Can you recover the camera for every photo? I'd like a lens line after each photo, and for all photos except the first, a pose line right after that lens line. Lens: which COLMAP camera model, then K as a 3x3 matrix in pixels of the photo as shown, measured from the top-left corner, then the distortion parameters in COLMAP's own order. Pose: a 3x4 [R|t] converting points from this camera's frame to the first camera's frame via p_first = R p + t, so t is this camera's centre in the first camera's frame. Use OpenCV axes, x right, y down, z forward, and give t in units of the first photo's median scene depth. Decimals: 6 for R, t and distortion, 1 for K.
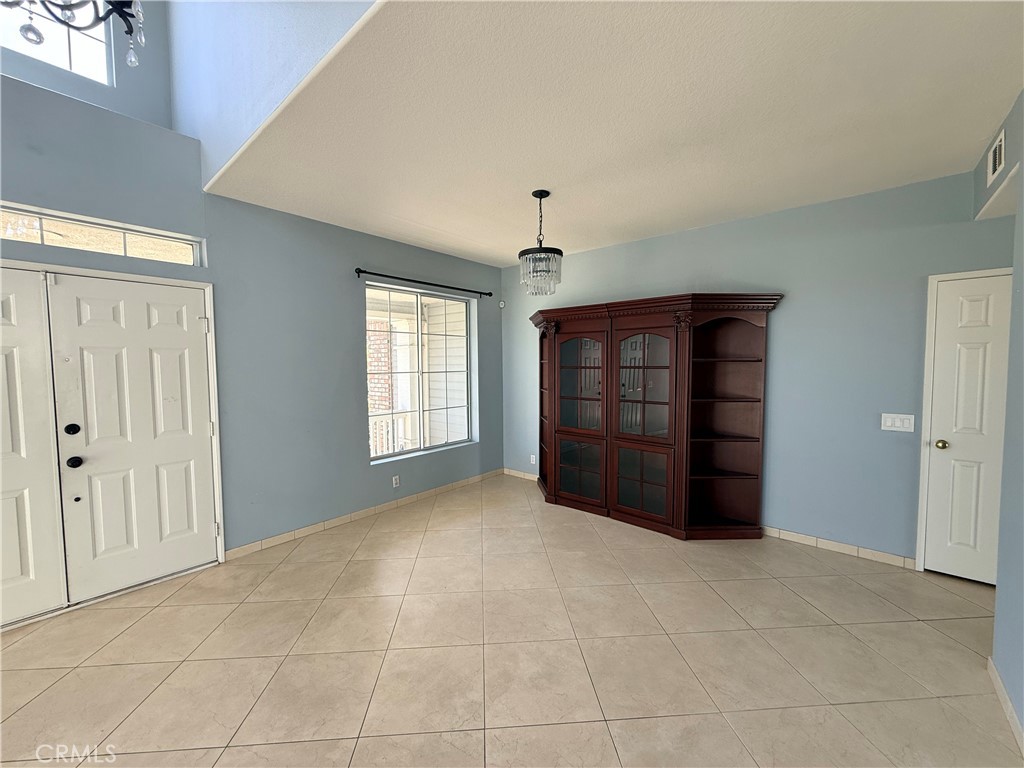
lens RADIAL K [[408.0, 0, 509.9], [0, 408.0, 384.2], [0, 0, 1]] dist [-0.003886, 0.001205]
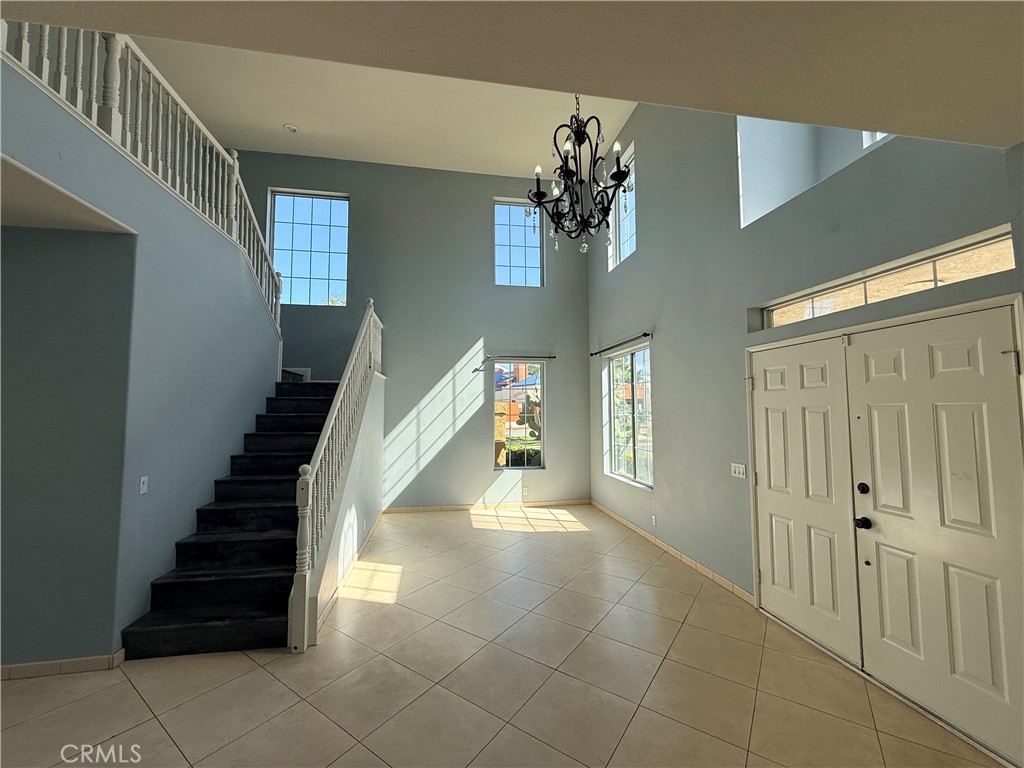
lens RADIAL K [[408.0, 0, 511.2], [0, 408.0, 385.8], [0, 0, 1]] dist [-0.003886, 0.001205]
pose [[-0.635609, -0.037583, -0.771096, 0.195140], [-0.032288, 0.999235, -0.022088, -0.074613], [0.771335, 0.010858, -0.636336, 0.824439]]
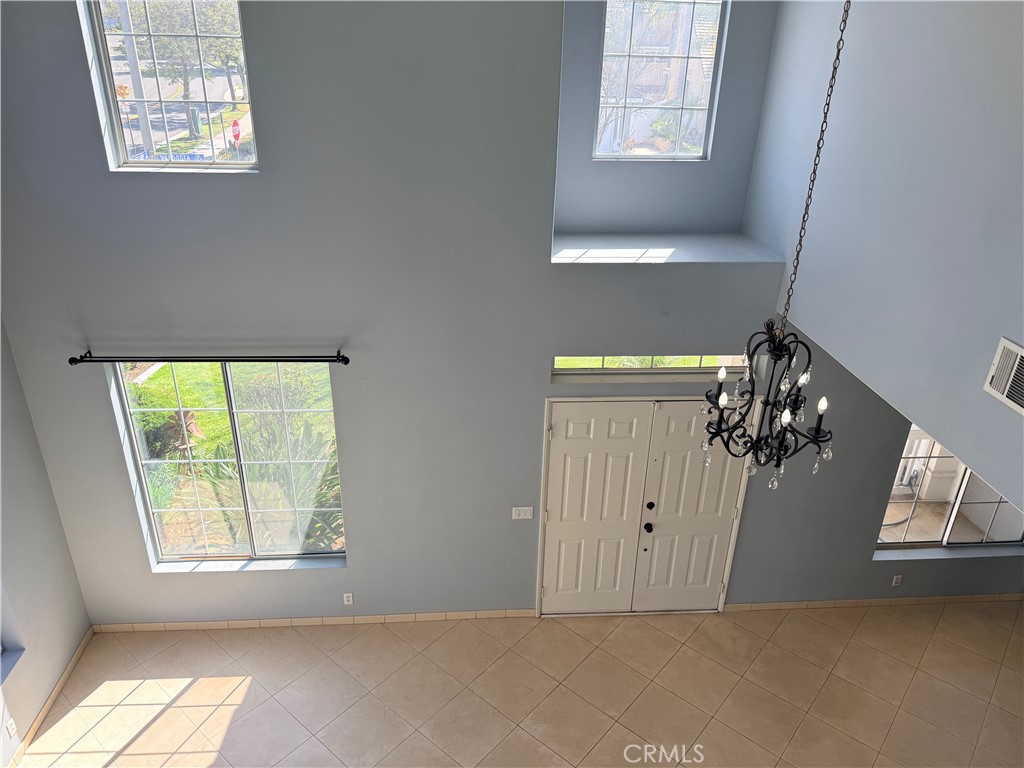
lens RADIAL K [[715.3, 0, 508.9], [0, 715.3, 379.1], [0, 0, 1]] dist [0.019721, -0.026991]
pose [[0.707184, 0.312896, -0.634024, -0.054556], [-0.064922, 0.921693, 0.382450, -0.952634], [0.704043, -0.229301, 0.672120, -0.663844]]
